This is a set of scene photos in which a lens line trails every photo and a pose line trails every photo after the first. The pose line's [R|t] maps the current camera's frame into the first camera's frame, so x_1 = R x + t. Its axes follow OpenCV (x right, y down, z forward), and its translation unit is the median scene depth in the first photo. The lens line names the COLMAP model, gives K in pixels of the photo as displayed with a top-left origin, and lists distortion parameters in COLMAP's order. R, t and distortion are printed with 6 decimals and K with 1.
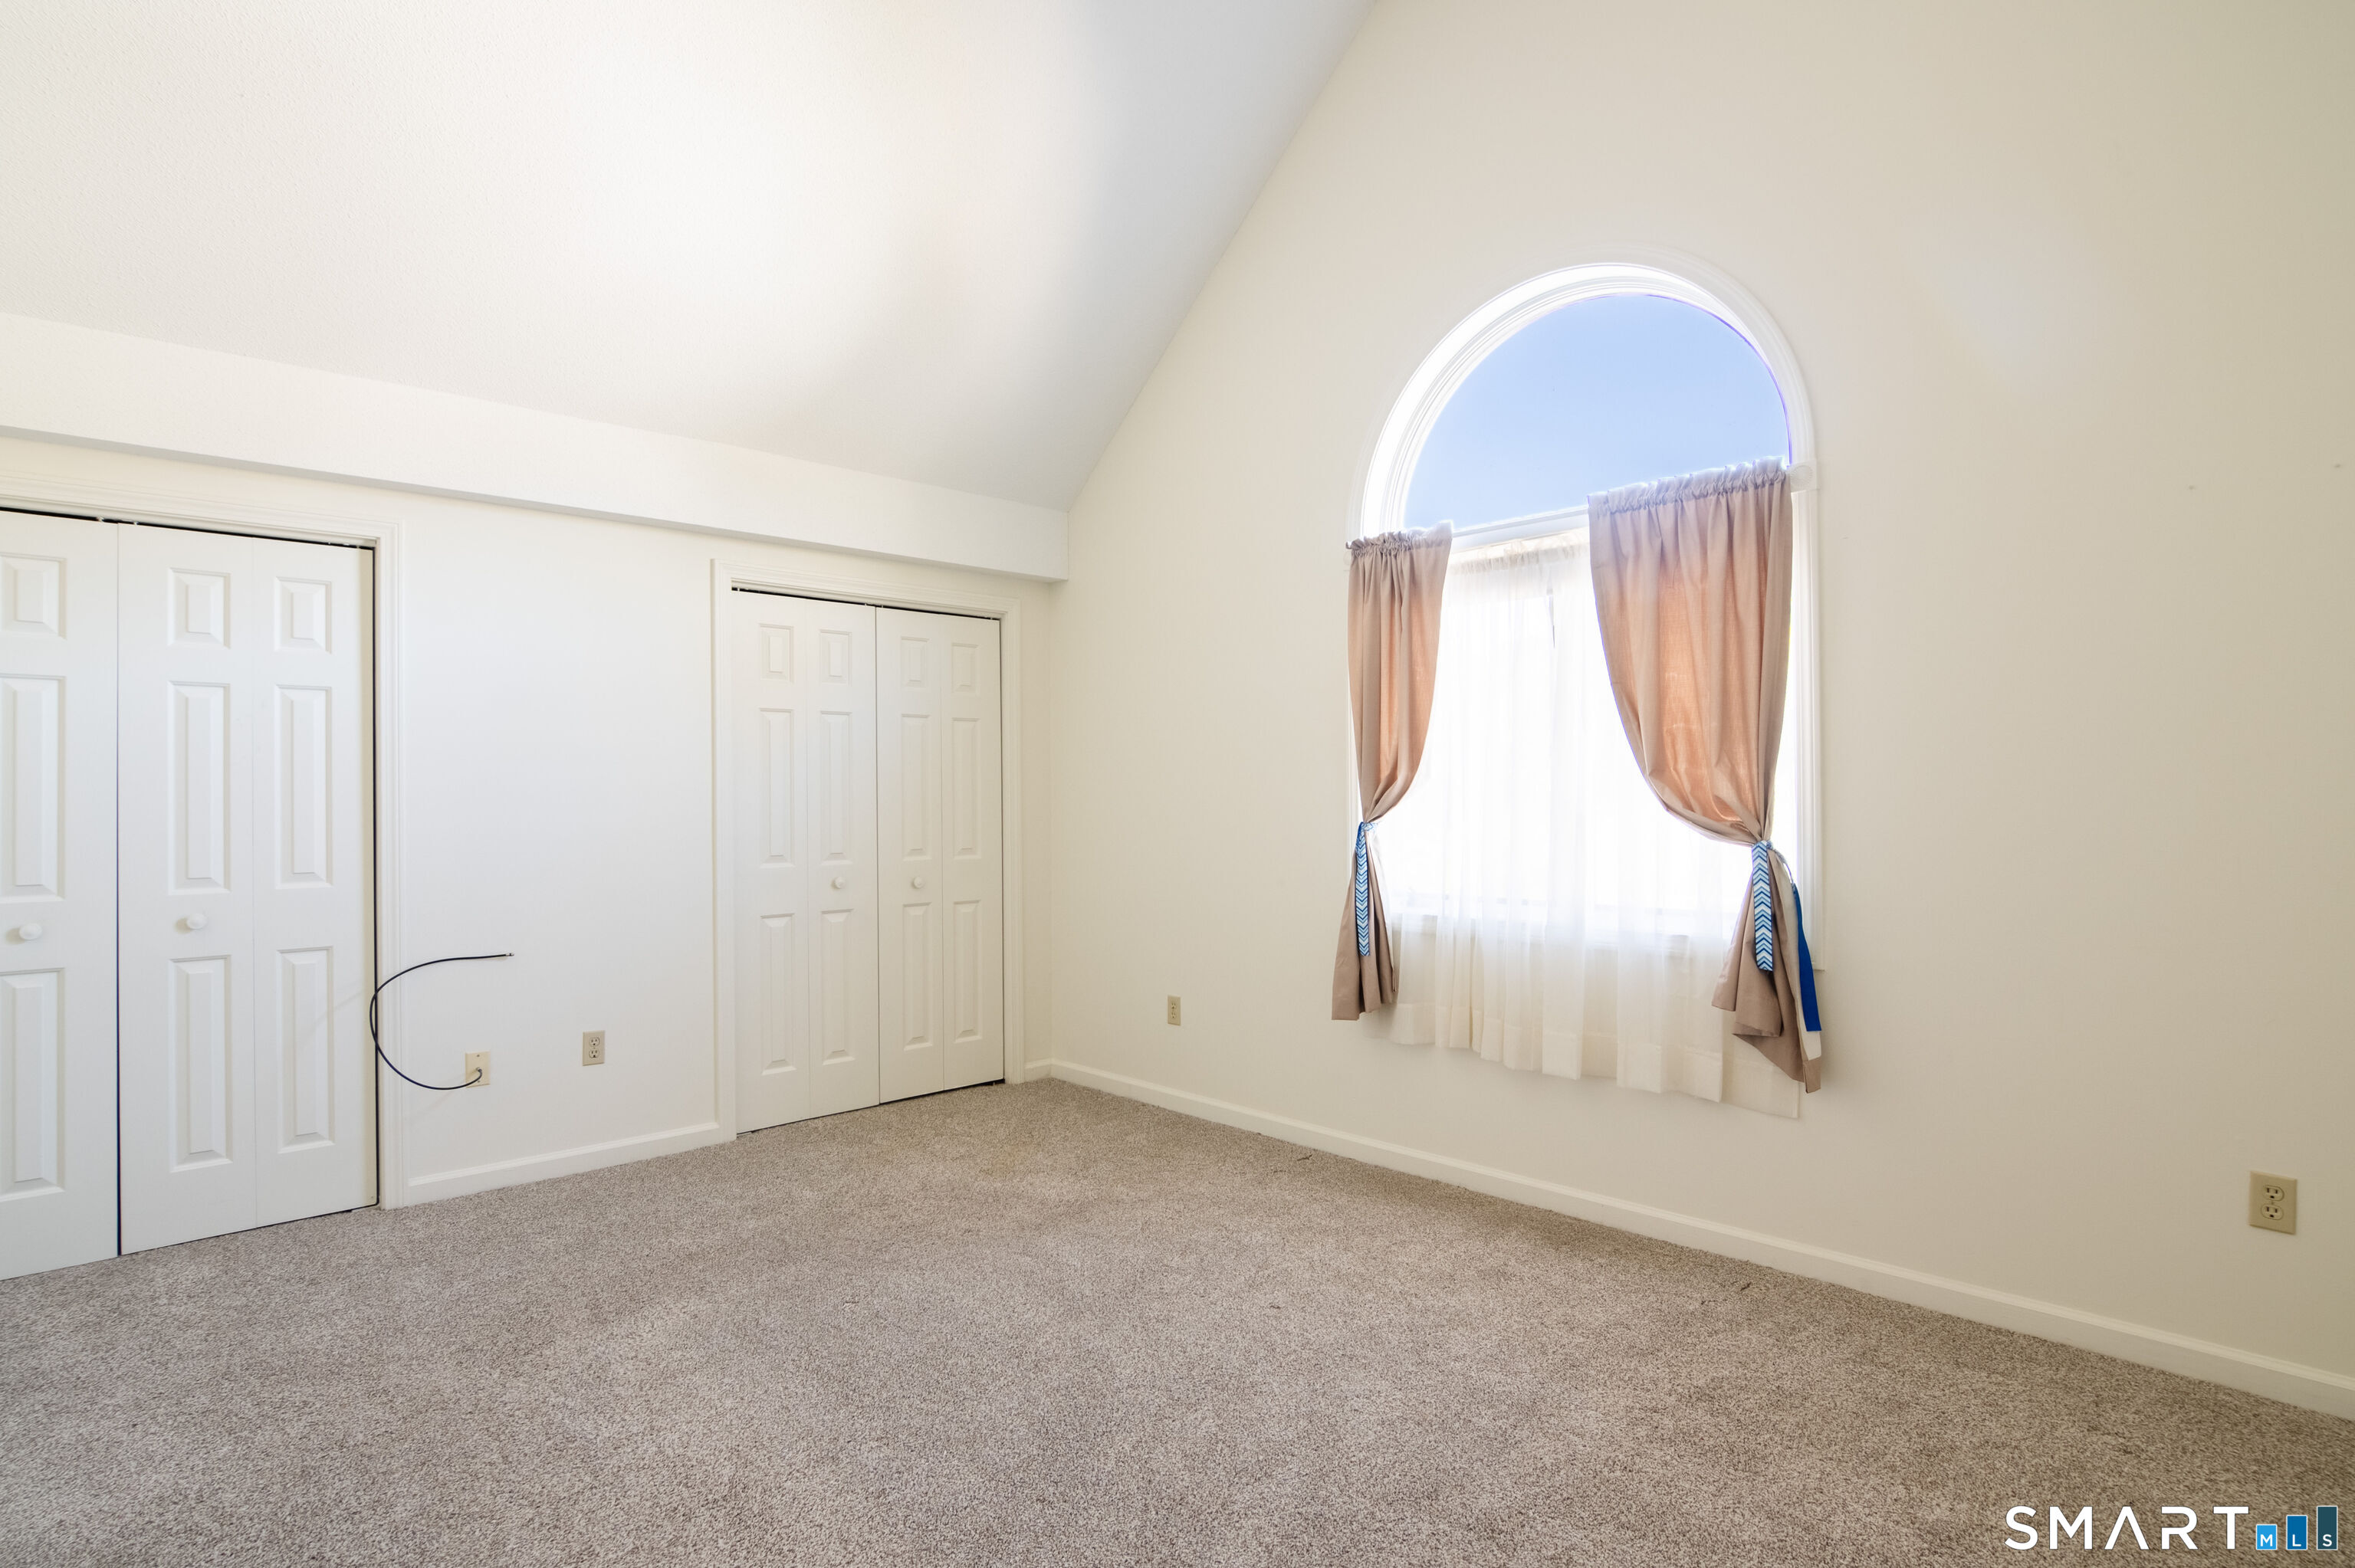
lens RADIAL K [[1200.0, 0, 1166.4], [0, 1200.0, 786.1], [0, 0, 1]] dist [-0.036922, 0.011657]
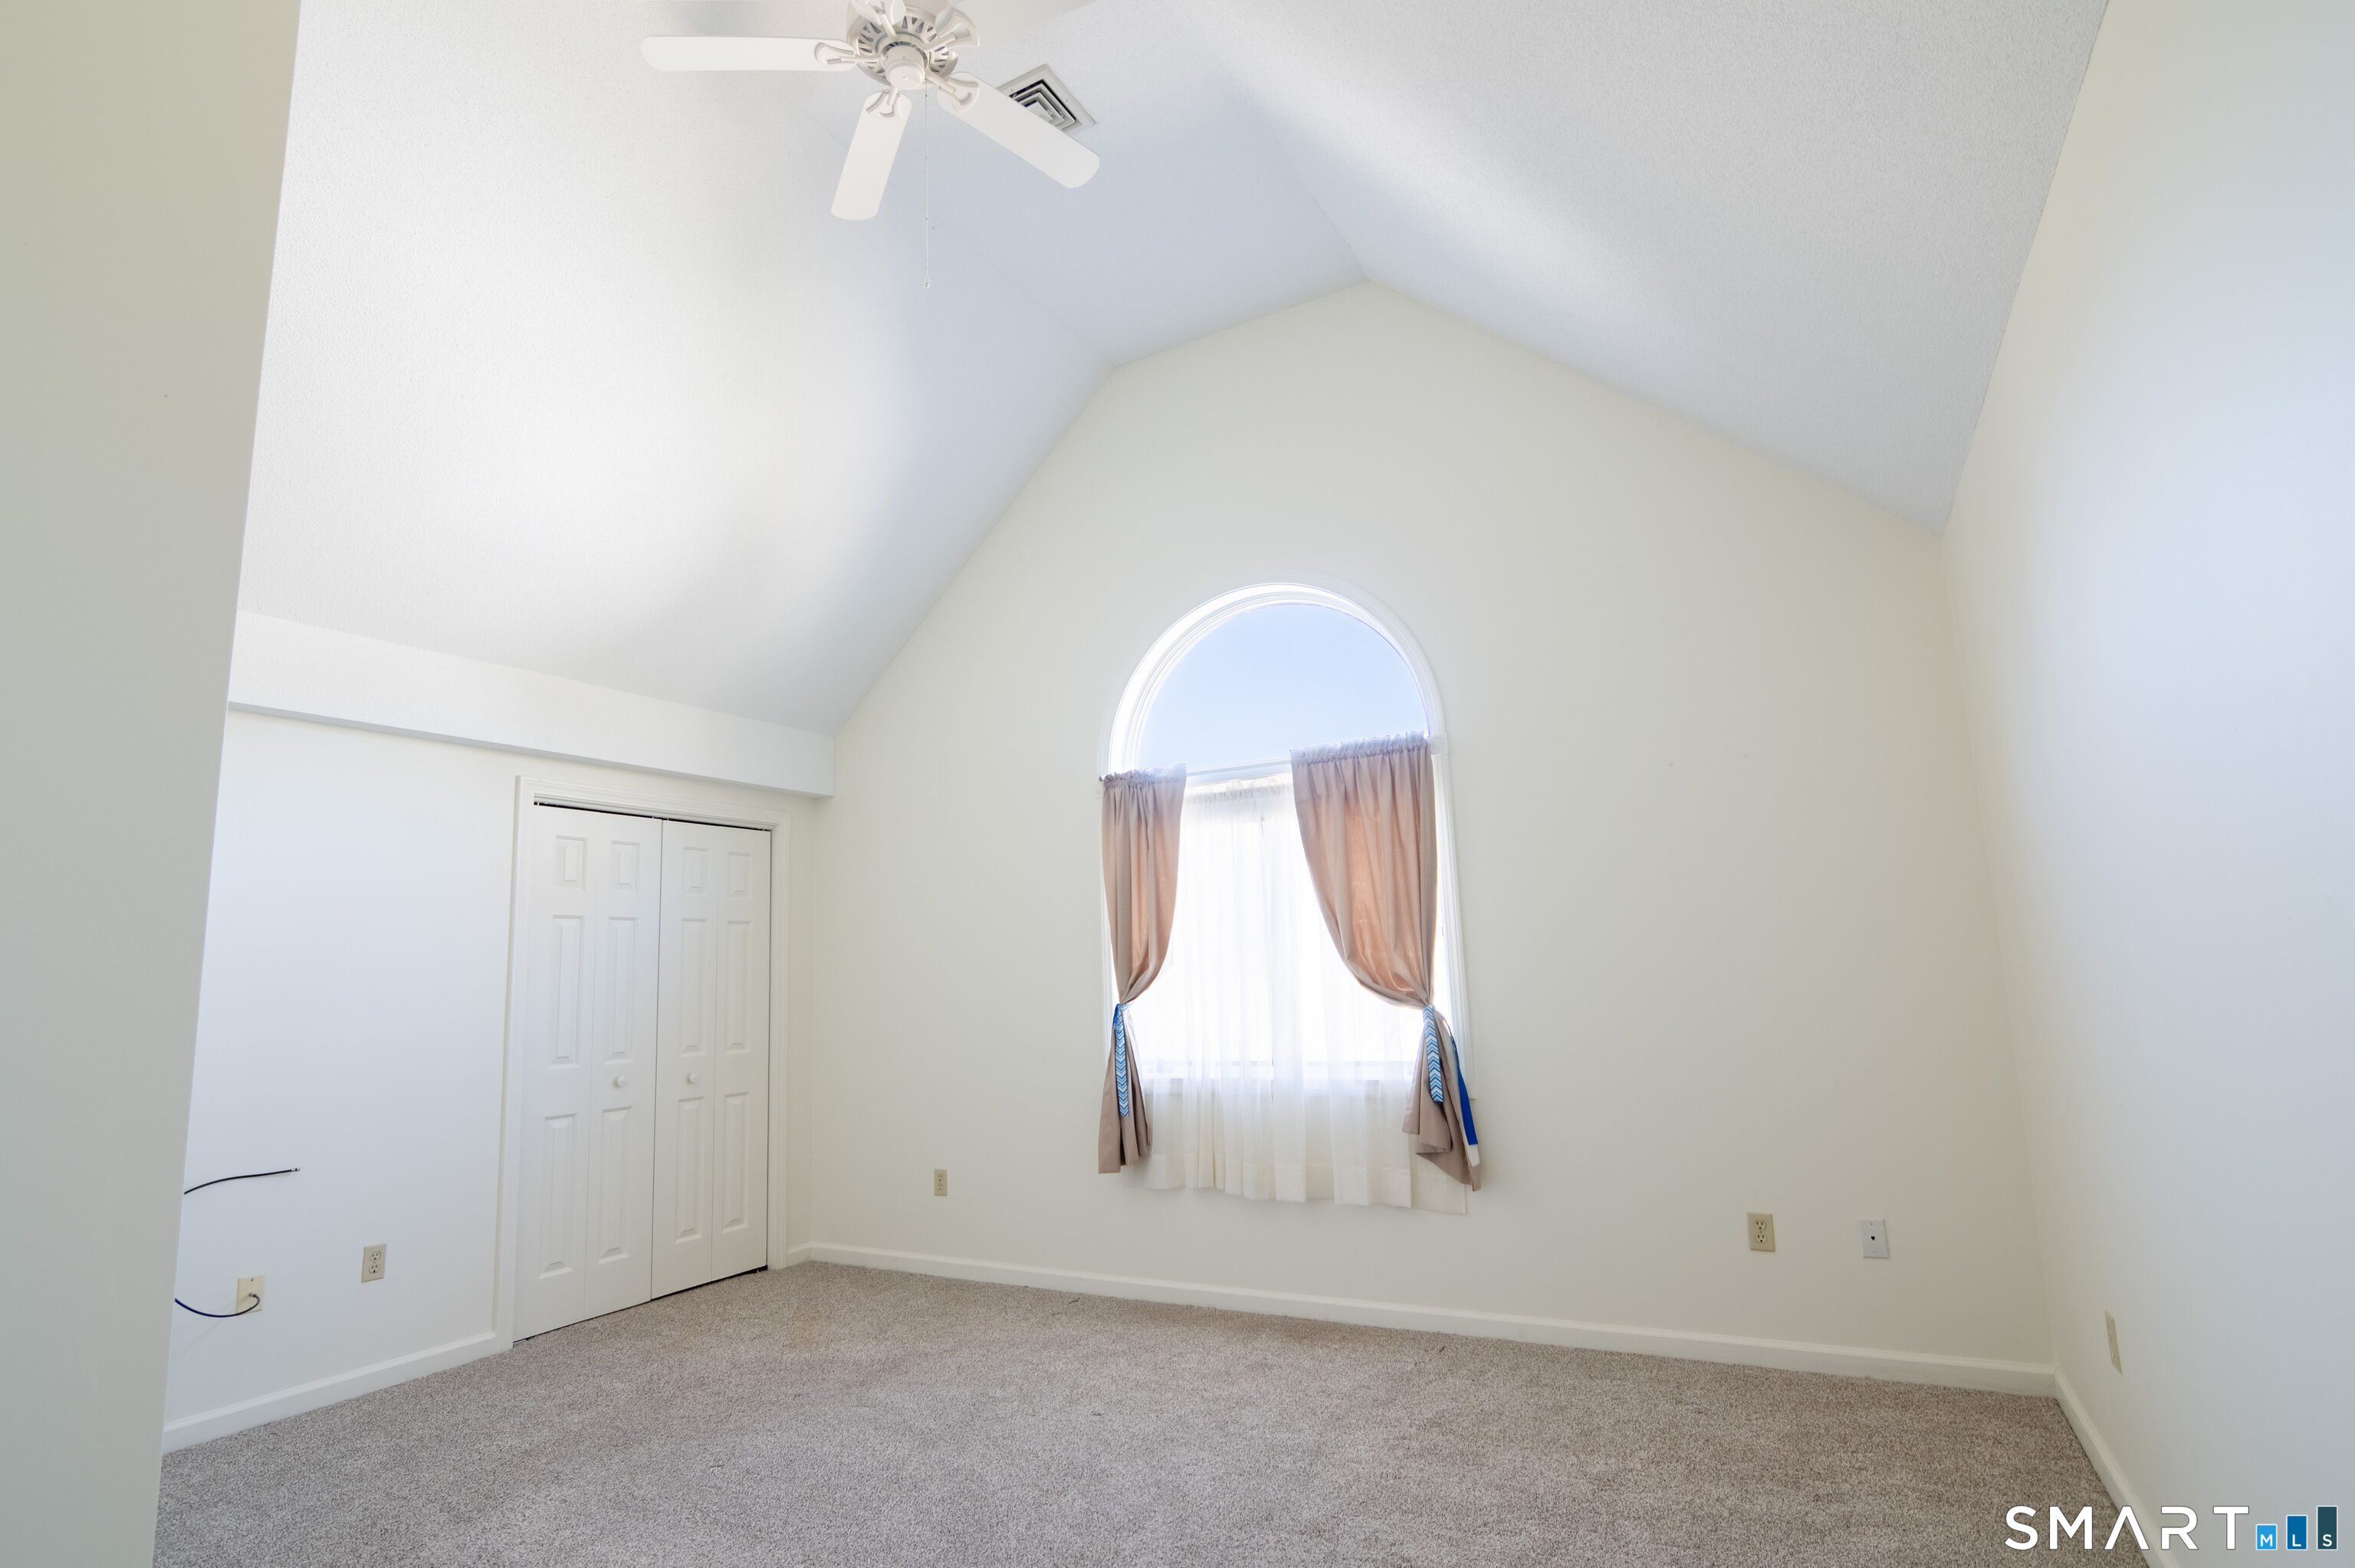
lens RADIAL K [[1151.5, 0, 1166.3], [0, 1151.5, 787.5], [0, 0, 1]] dist [-0.031666, 0.009114]
pose [[0.952404, 0.019330, 0.304225, -0.167942], [0.029870, 0.987267, -0.156240, -0.003331], [-0.303372, 0.157890, 0.939700, -0.164973]]
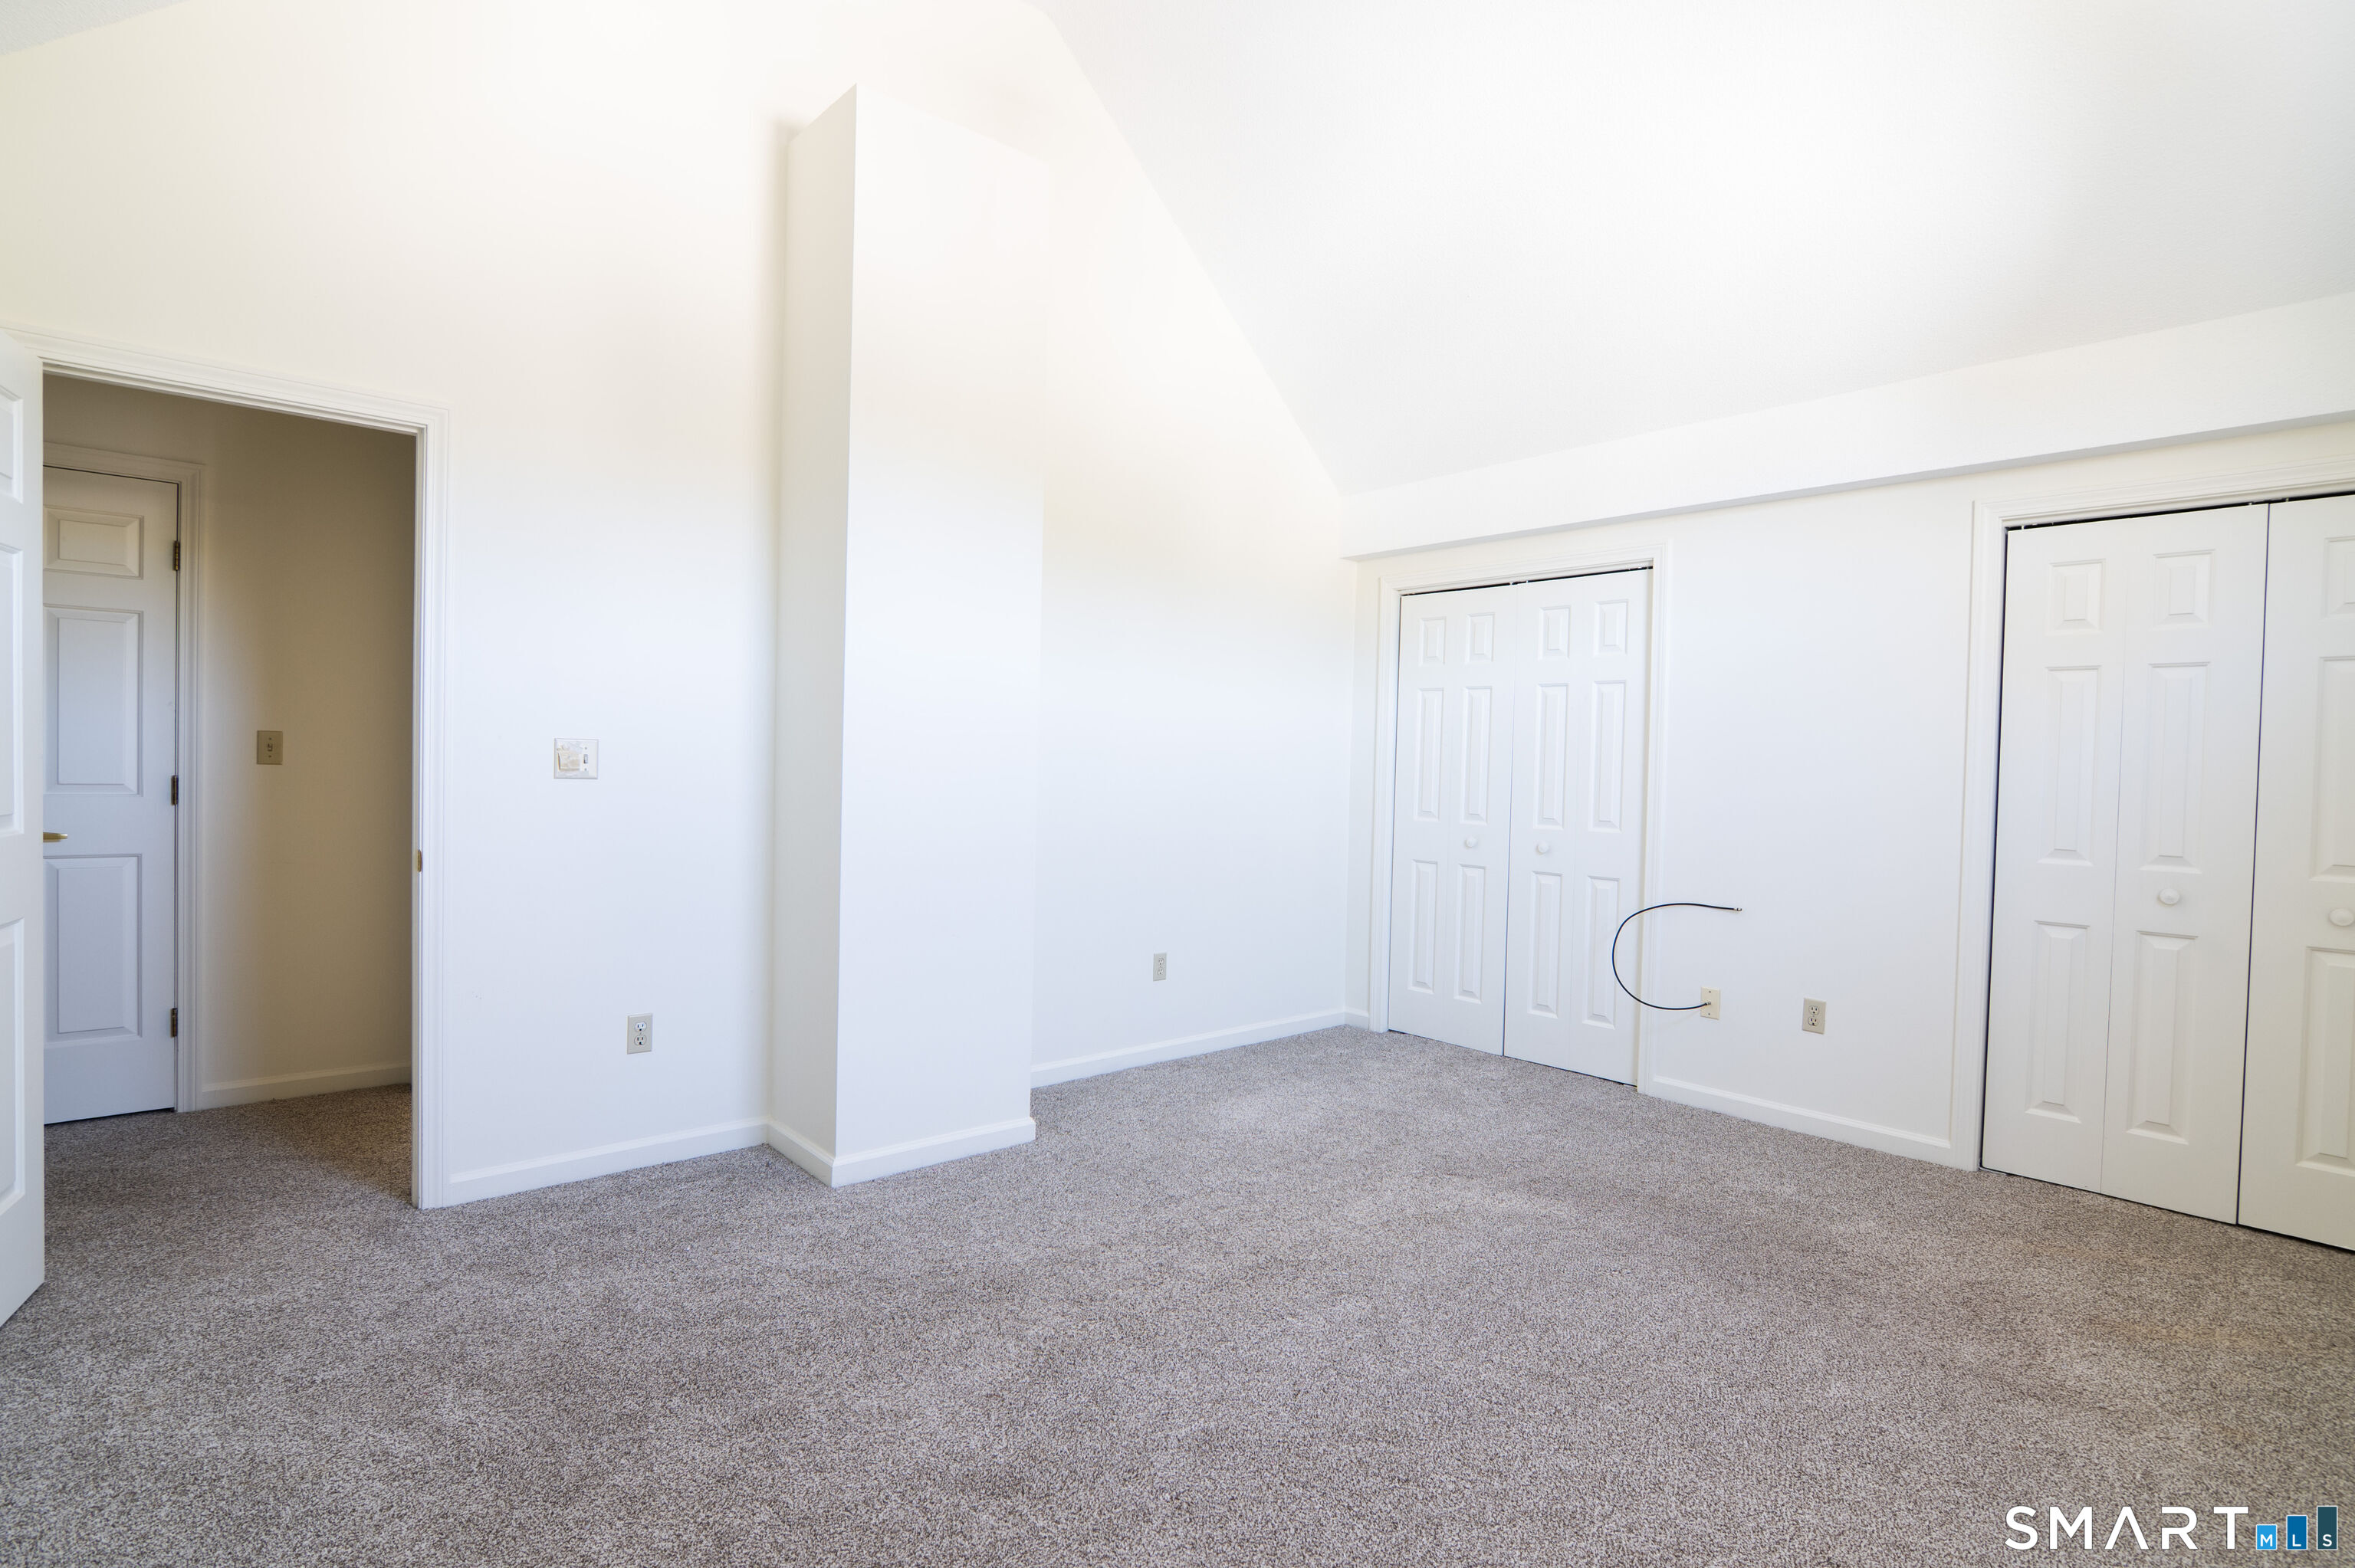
lens RADIAL K [[1151.5, 0, 1166.3], [0, 1151.5, 787.5], [0, 0, 1]] dist [-0.031666, 0.009114]
pose [[-0.030260, 0.033597, -0.998977, 0.572549], [-0.012968, 0.999338, 0.034002, -0.002322], [0.999458, 0.013983, -0.029805, 0.532014]]
